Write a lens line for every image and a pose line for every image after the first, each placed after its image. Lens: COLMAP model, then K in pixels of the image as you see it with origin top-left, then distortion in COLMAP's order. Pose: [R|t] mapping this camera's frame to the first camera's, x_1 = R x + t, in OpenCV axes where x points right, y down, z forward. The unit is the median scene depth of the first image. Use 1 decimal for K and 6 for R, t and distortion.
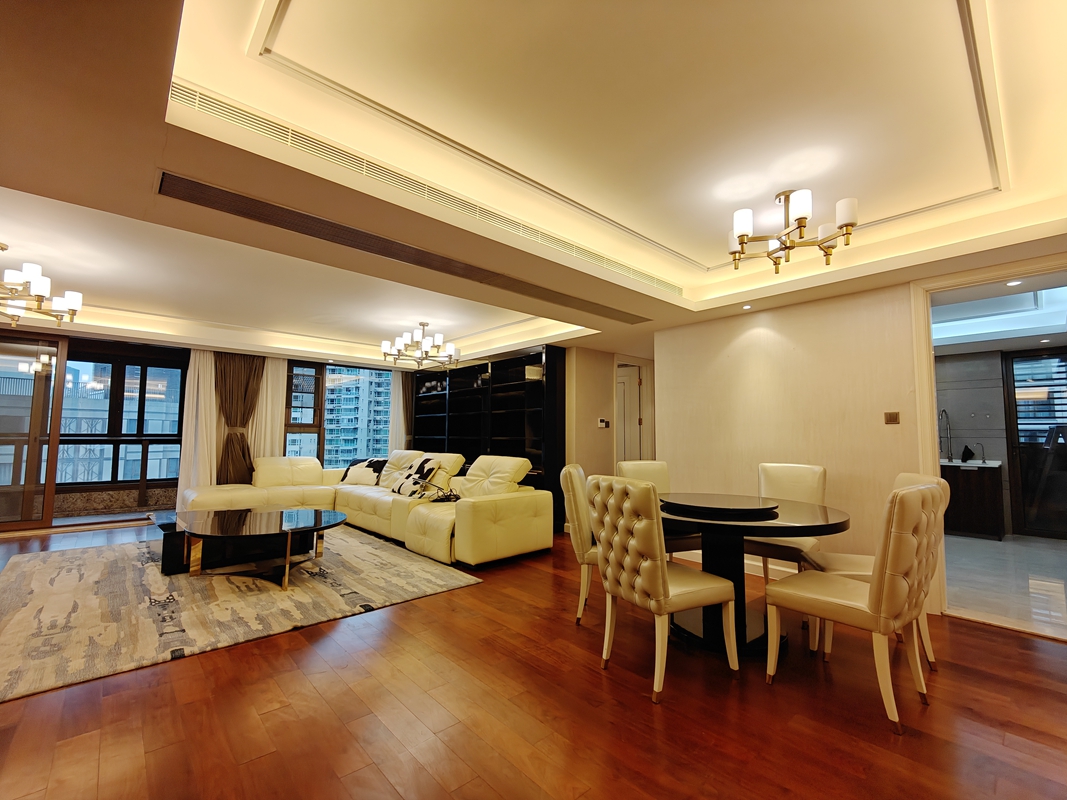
lens RADIAL K [[465.2, 0, 533.5], [0, 465.2, 400.0], [0, 0, 1]] dist [-0.003165, -0.000957]
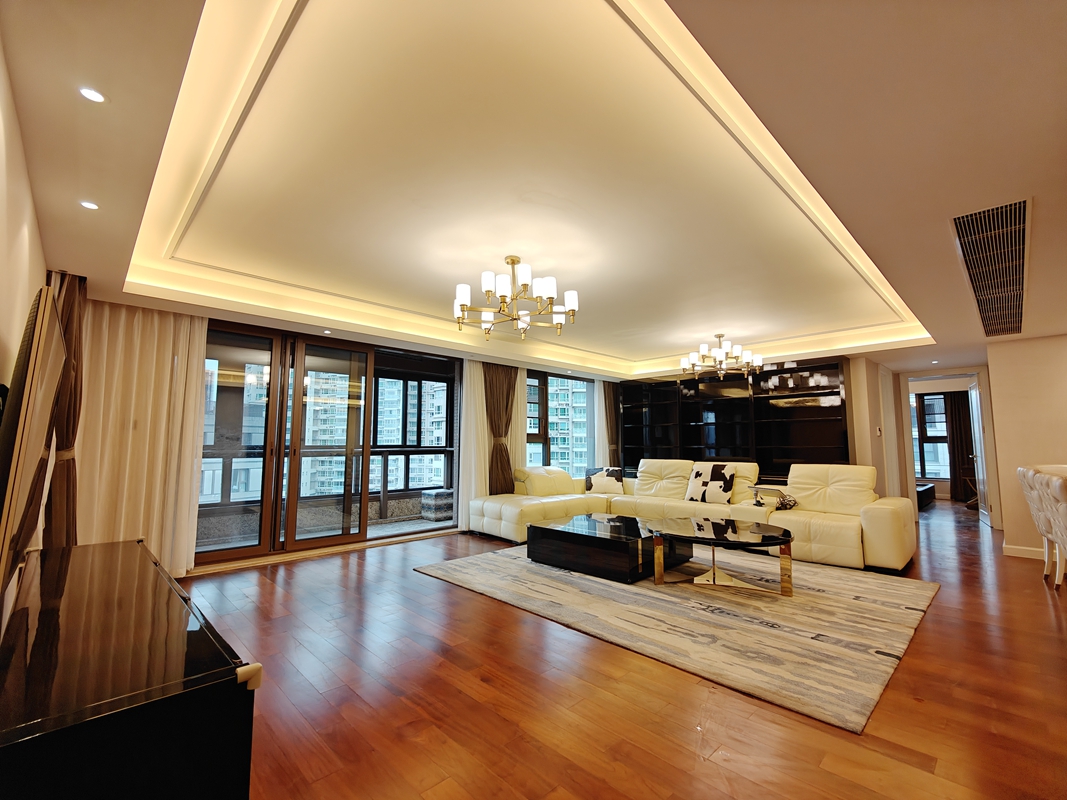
lens RADIAL K [[465.2, 0, 533.5], [0, 465.2, 400.0], [0, 0, 1]] dist [-0.003165, -0.000957]
pose [[0.999426, -0.003318, 0.033708, -1.148233], [0.003990, 0.999794, -0.019881, -0.004435], [-0.033635, 0.020004, 0.999234, -0.013543]]
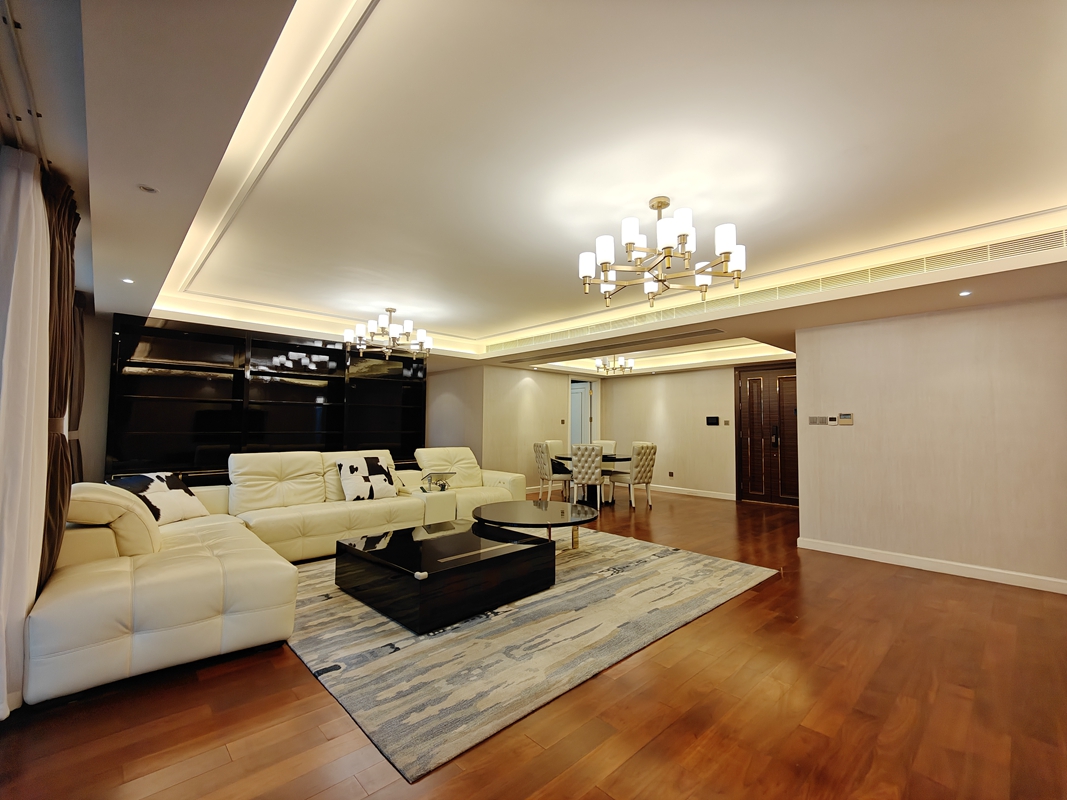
lens RADIAL K [[460.5, 0, 533.5], [0, 460.5, 400.0], [0, 0, 1]] dist [0.018603, -0.000247]
pose [[-0.013045, 0.046002, 0.998856, -1.930097], [-0.082723, 0.995467, -0.046926, 0.053190], [-0.996487, -0.083241, -0.009180, 1.190534]]
